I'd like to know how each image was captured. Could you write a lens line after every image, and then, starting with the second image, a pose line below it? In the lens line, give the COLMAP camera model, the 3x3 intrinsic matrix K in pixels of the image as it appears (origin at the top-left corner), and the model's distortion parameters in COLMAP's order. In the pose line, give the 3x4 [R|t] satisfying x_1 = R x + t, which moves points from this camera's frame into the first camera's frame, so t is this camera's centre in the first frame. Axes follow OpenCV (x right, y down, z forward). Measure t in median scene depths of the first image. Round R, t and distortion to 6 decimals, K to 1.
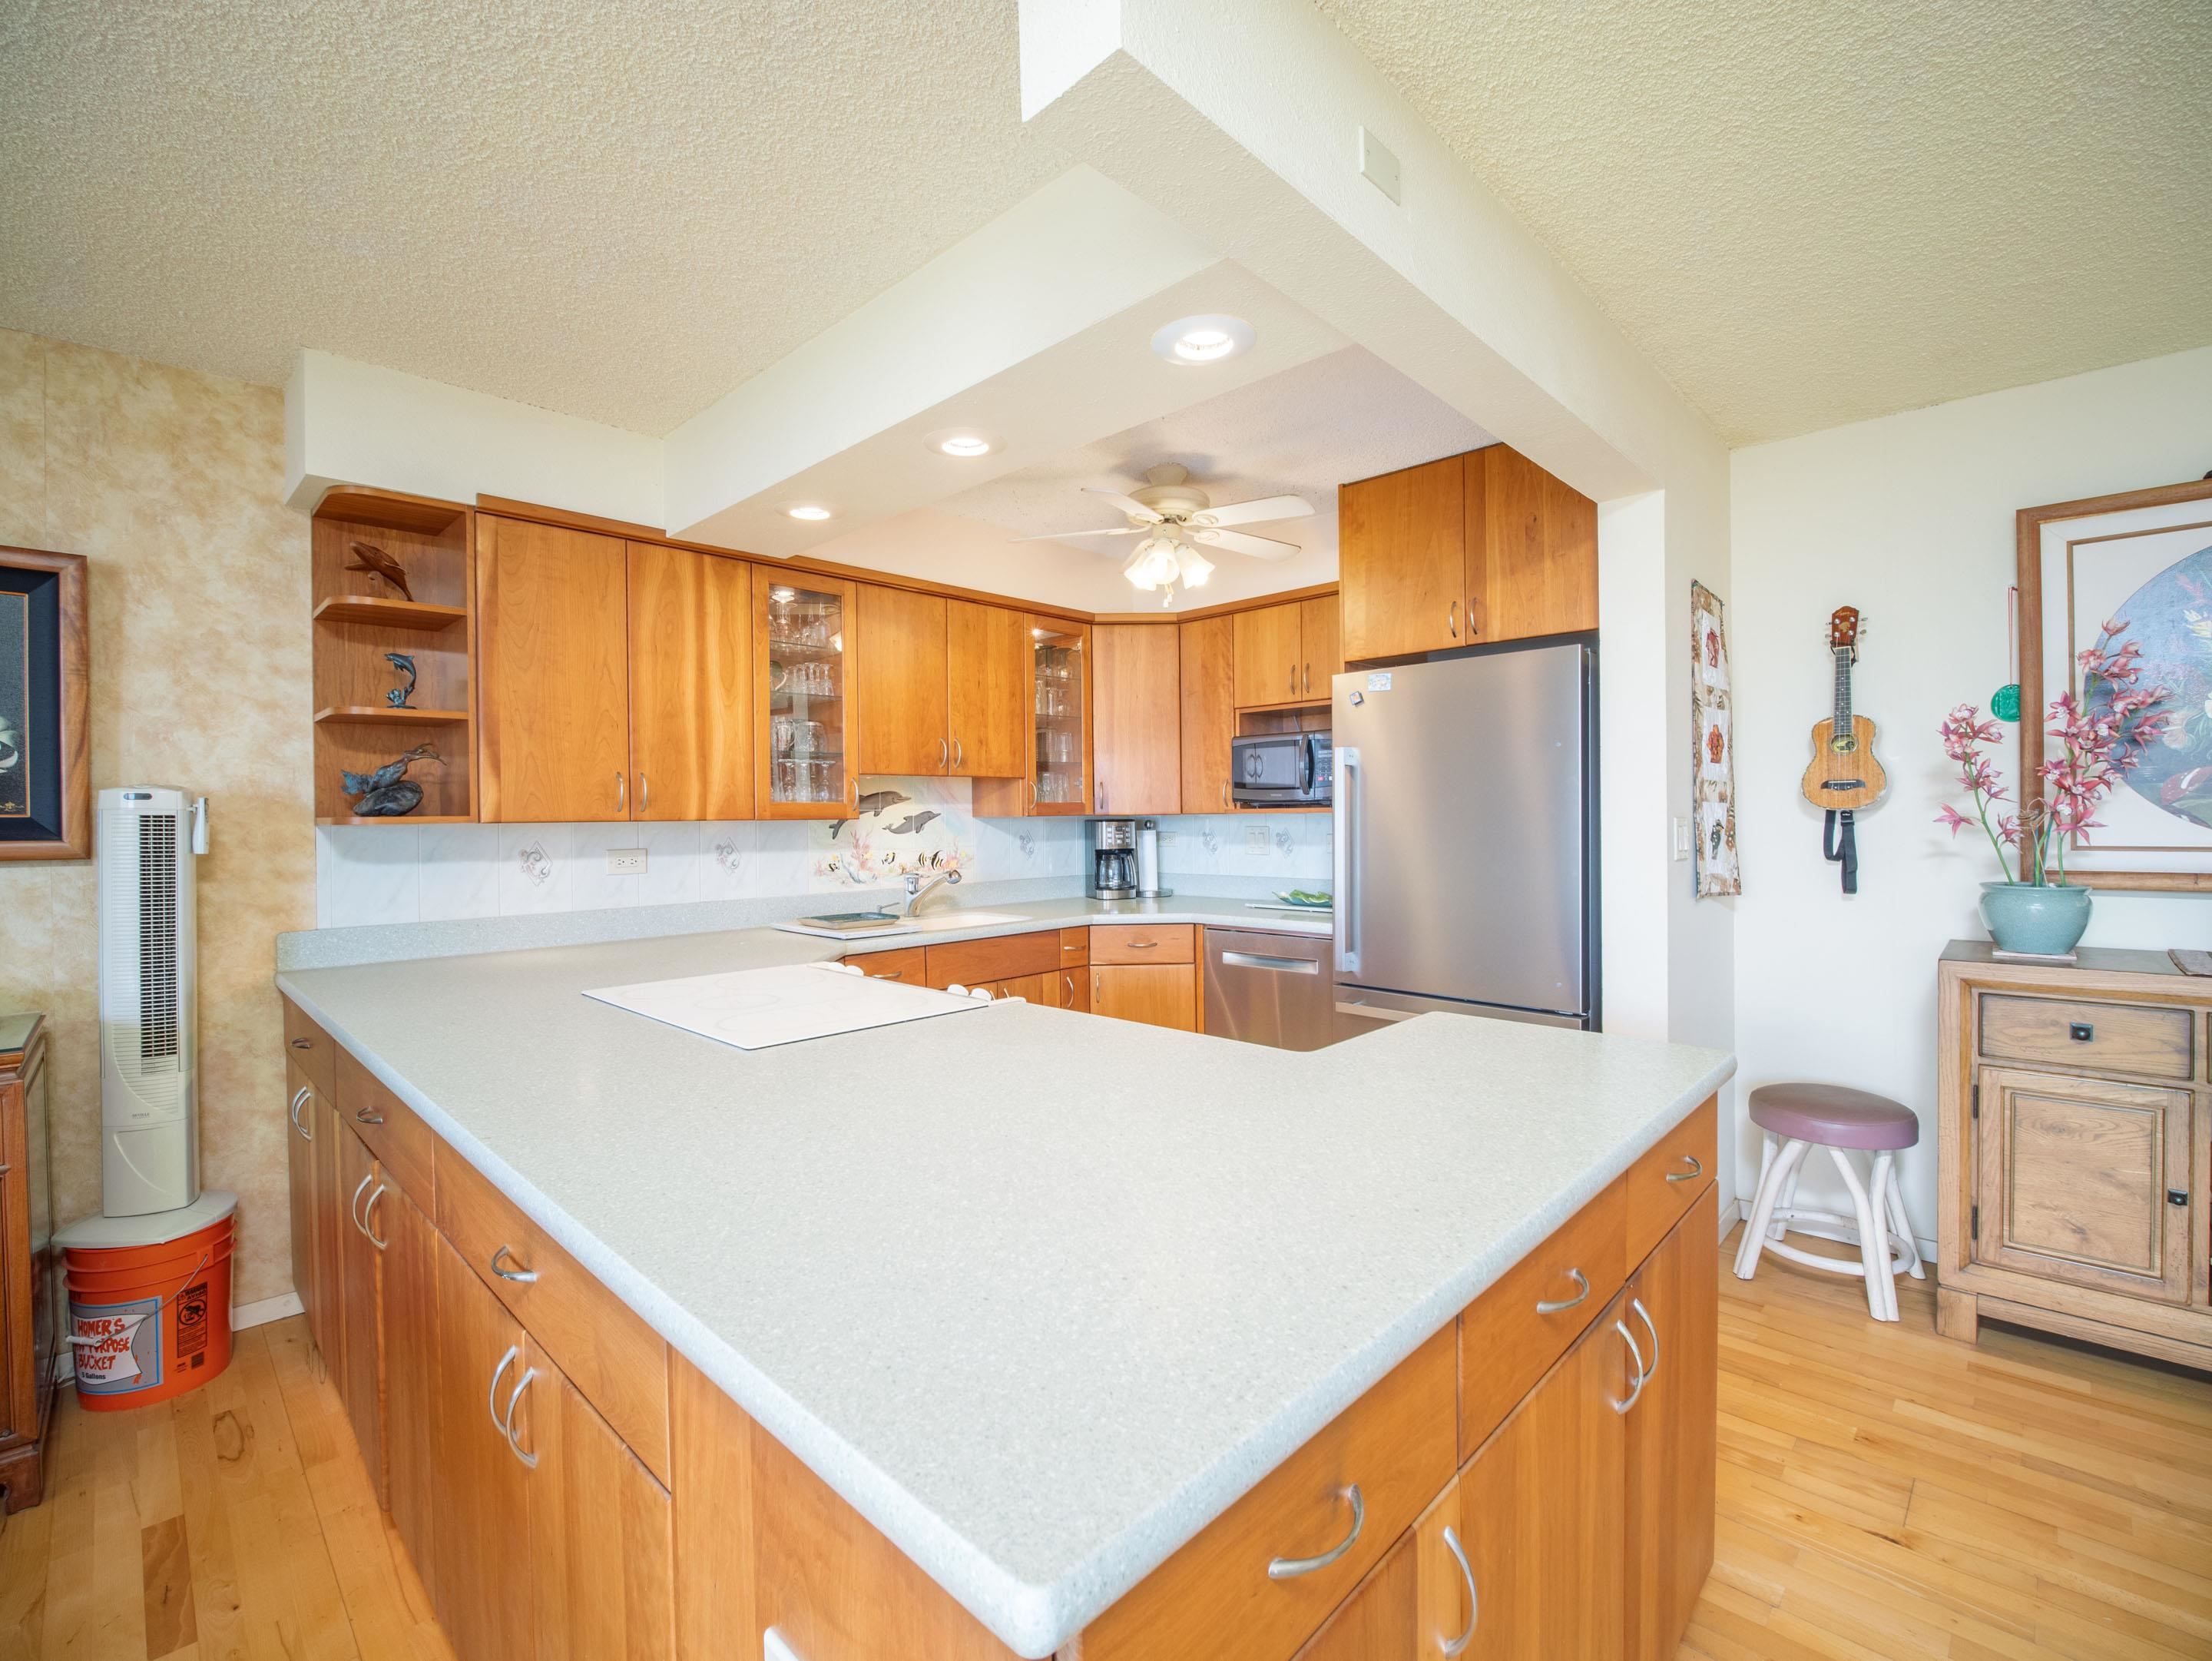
lens RADIAL K [[973.1, 0, 1020.9], [0, 973.1, 815.5], [0, 0, 1]] dist [-0.000425, -0.000950]
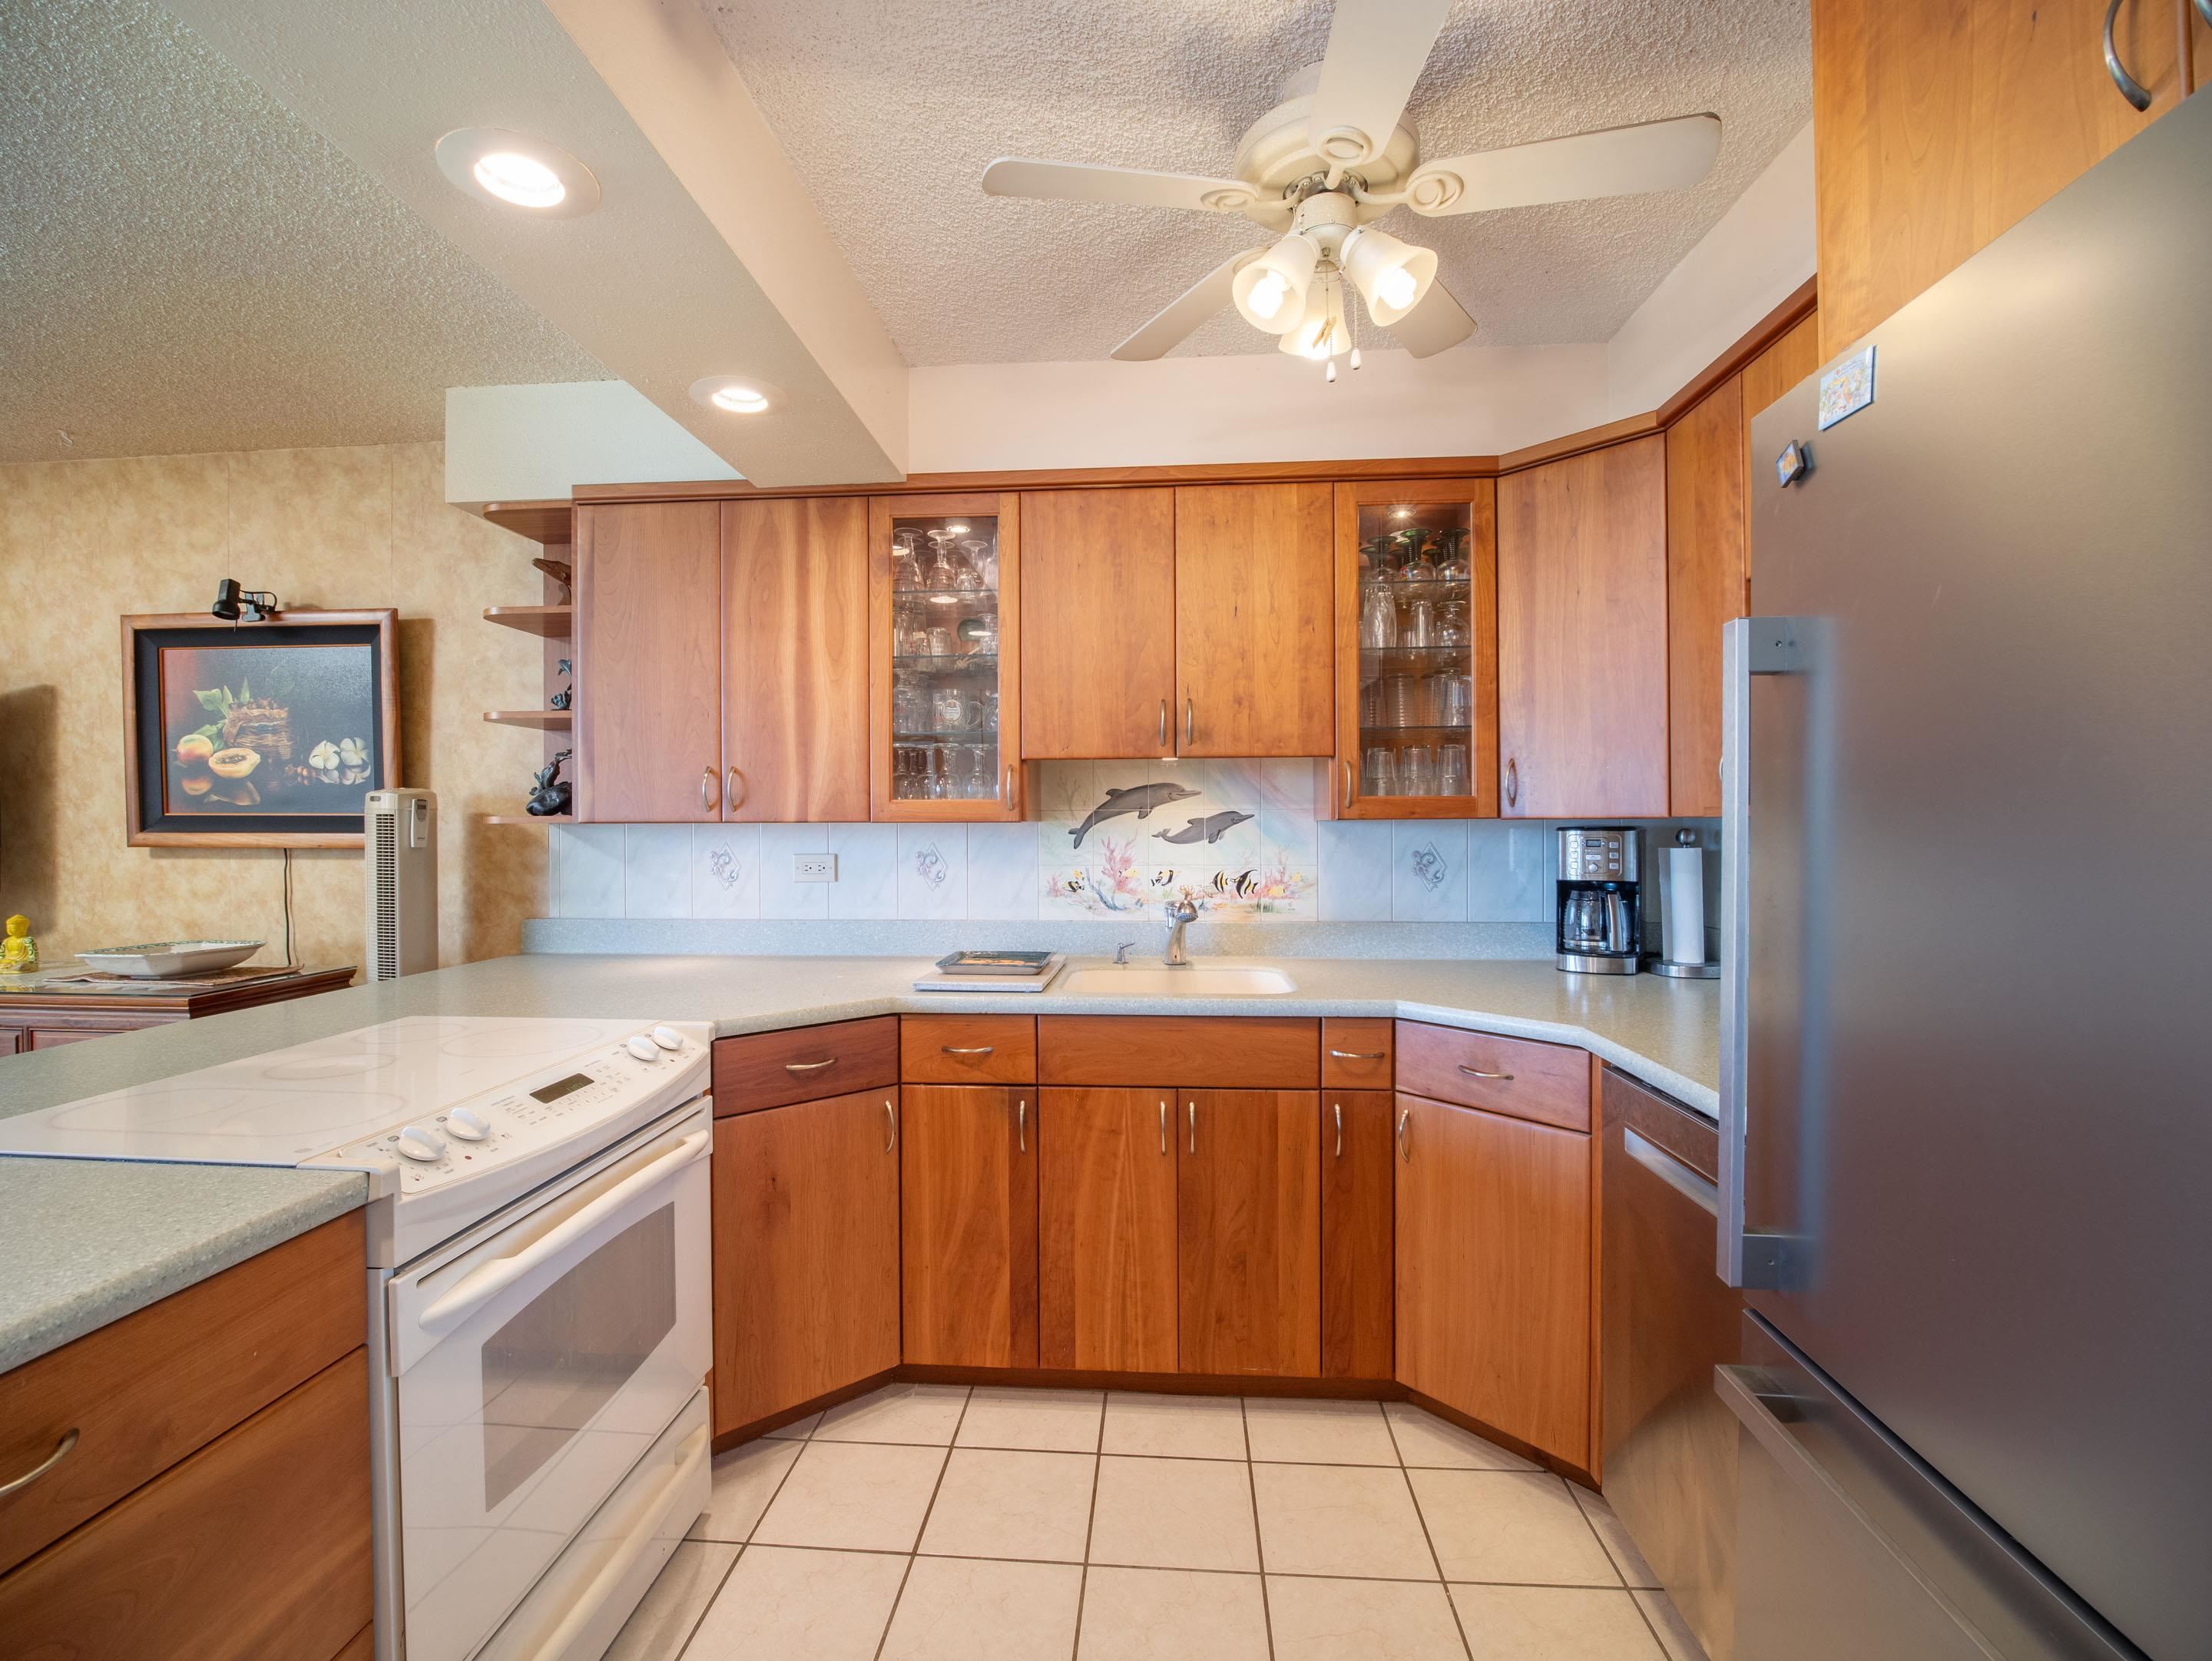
lens RADIAL K [[940.0, 0, 1111.8], [0, 940.0, 823.0], [0, 0, 1]] dist [-0.001555, 0.000173]
pose [[0.688118, 0.007072, -0.725564, 0.455210], [-0.004427, 0.999975, 0.005548, 0.000353], [0.725585, -0.000606, 0.688132, 0.676855]]
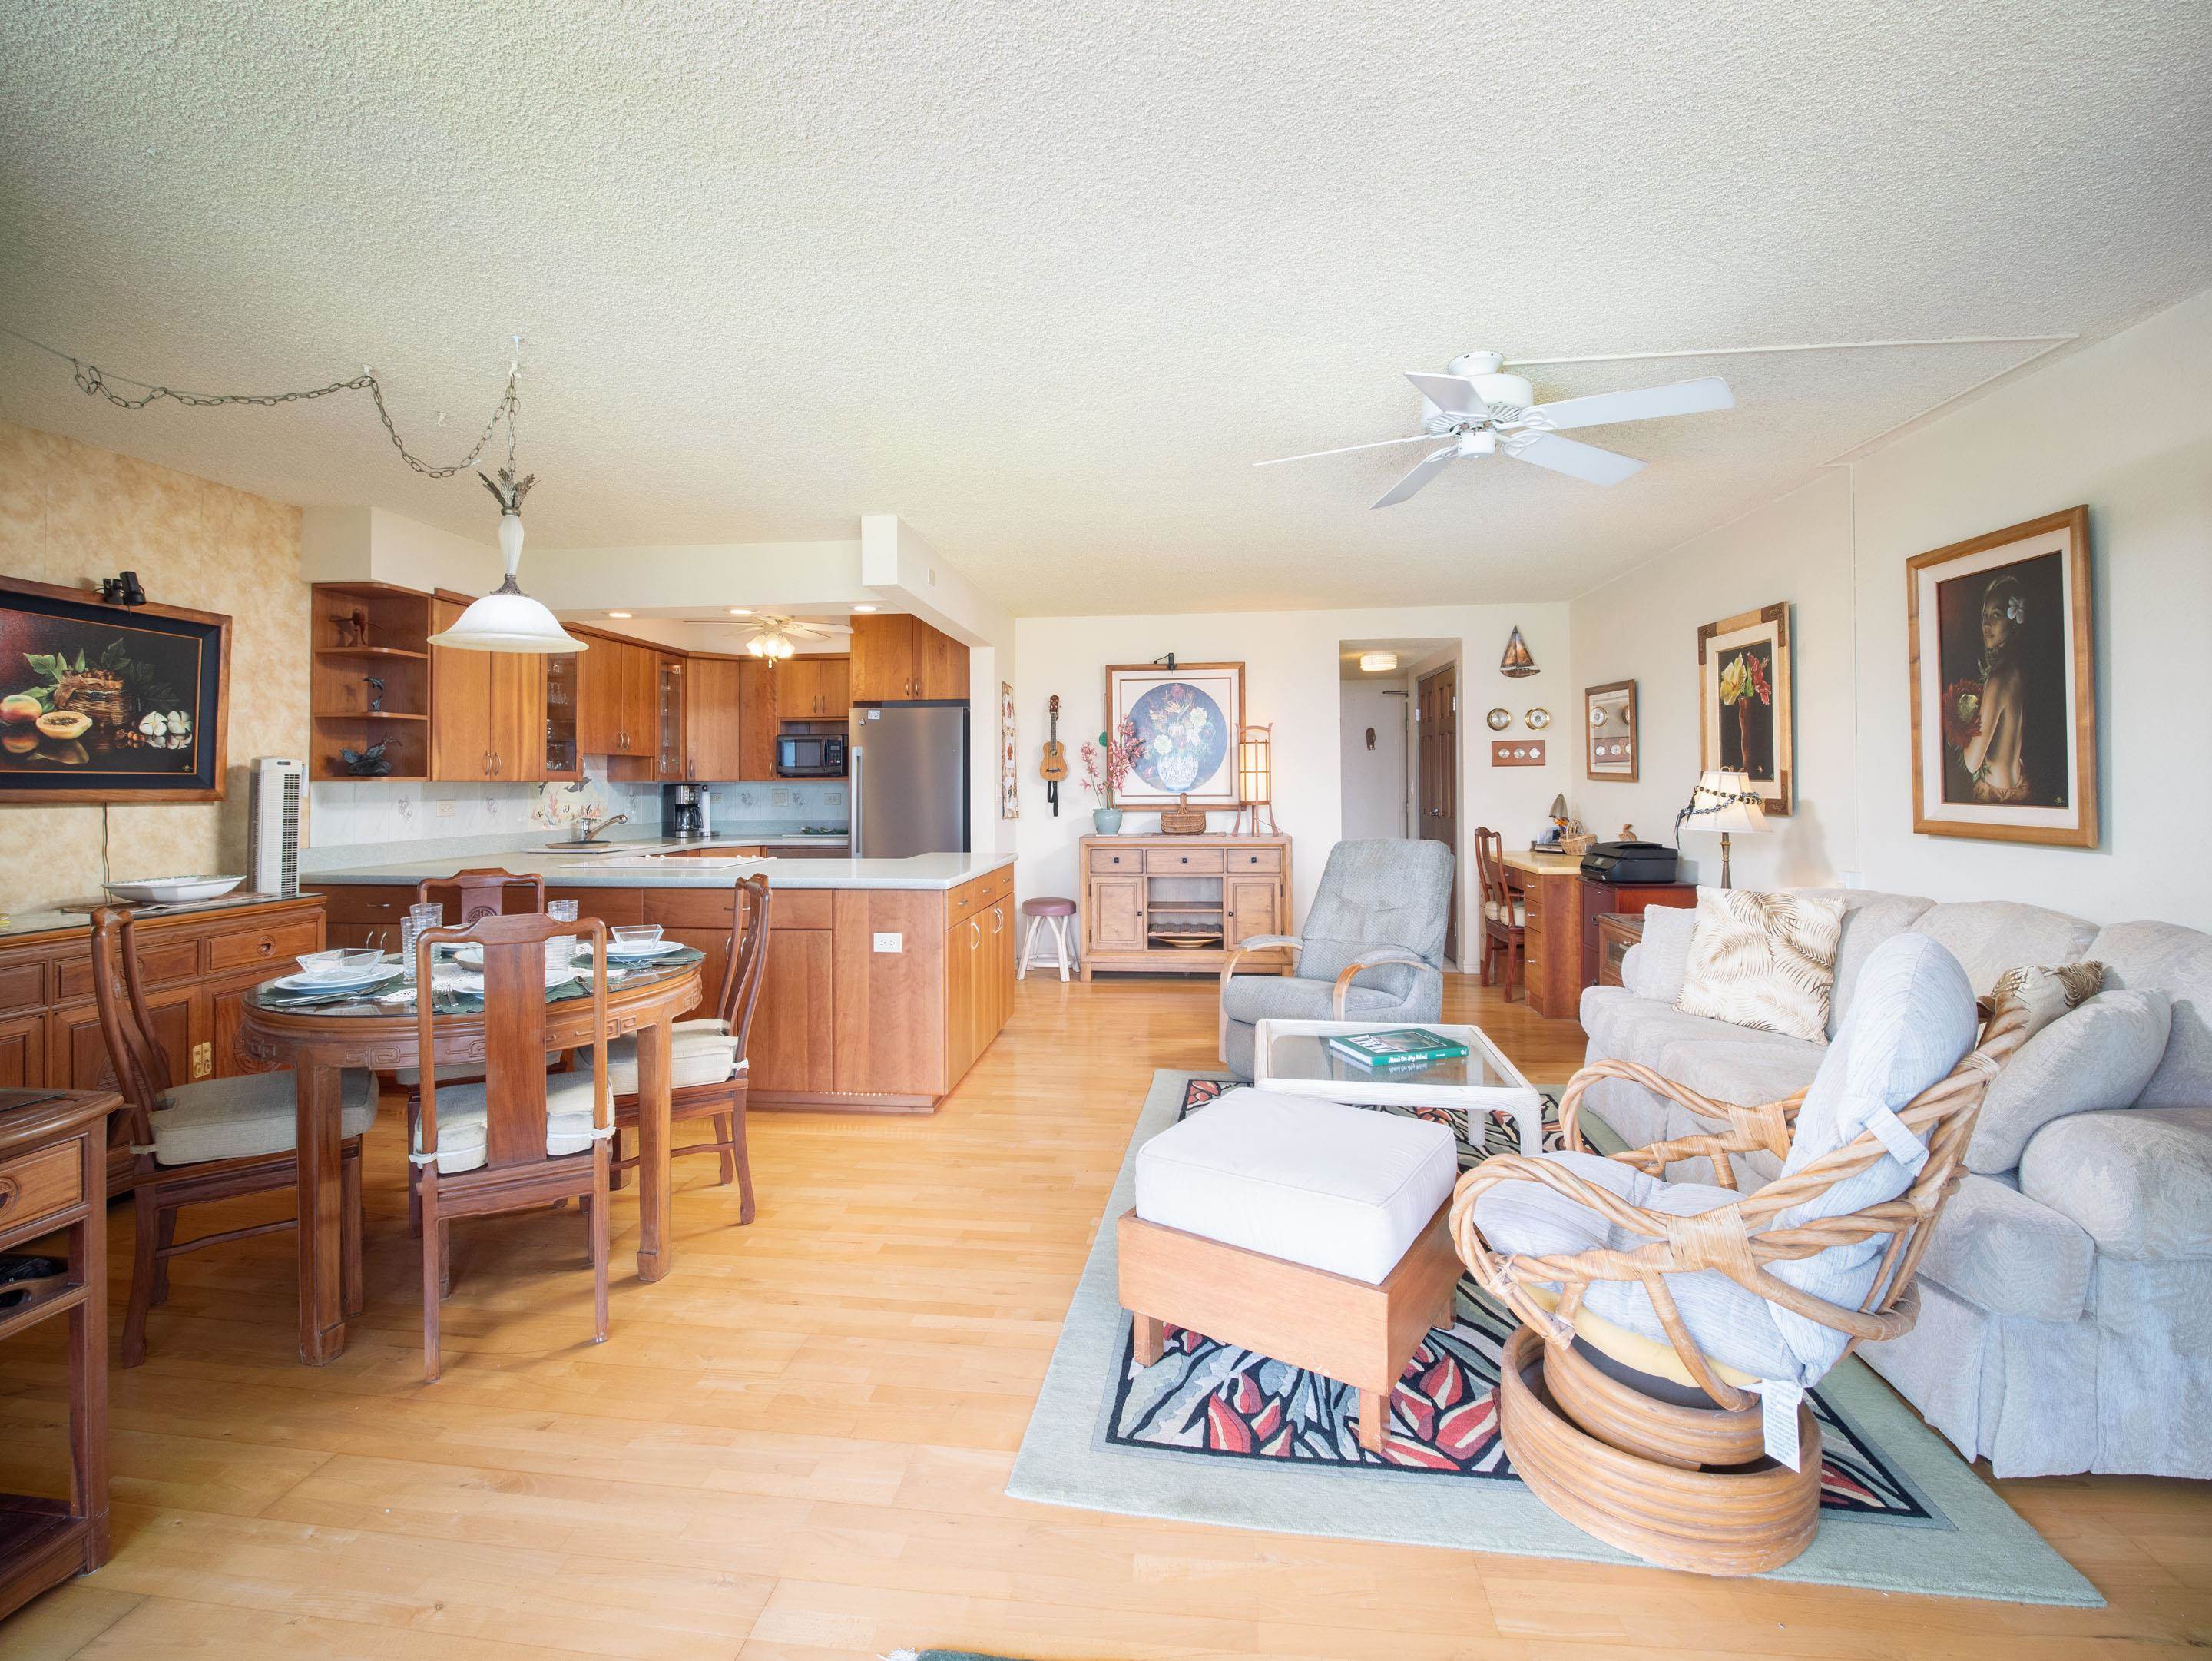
lens RADIAL K [[1069.2, 0, 1150.7], [0, 1069.2, 766.9], [0, 0, 1]] dist [-0.048170, 0.003657]
pose [[0.704947, 0.016840, 0.709060, -0.886813], [-0.000648, 0.999733, -0.023098, 0.021681], [-0.709260, 0.015823, 0.704769, -1.068387]]
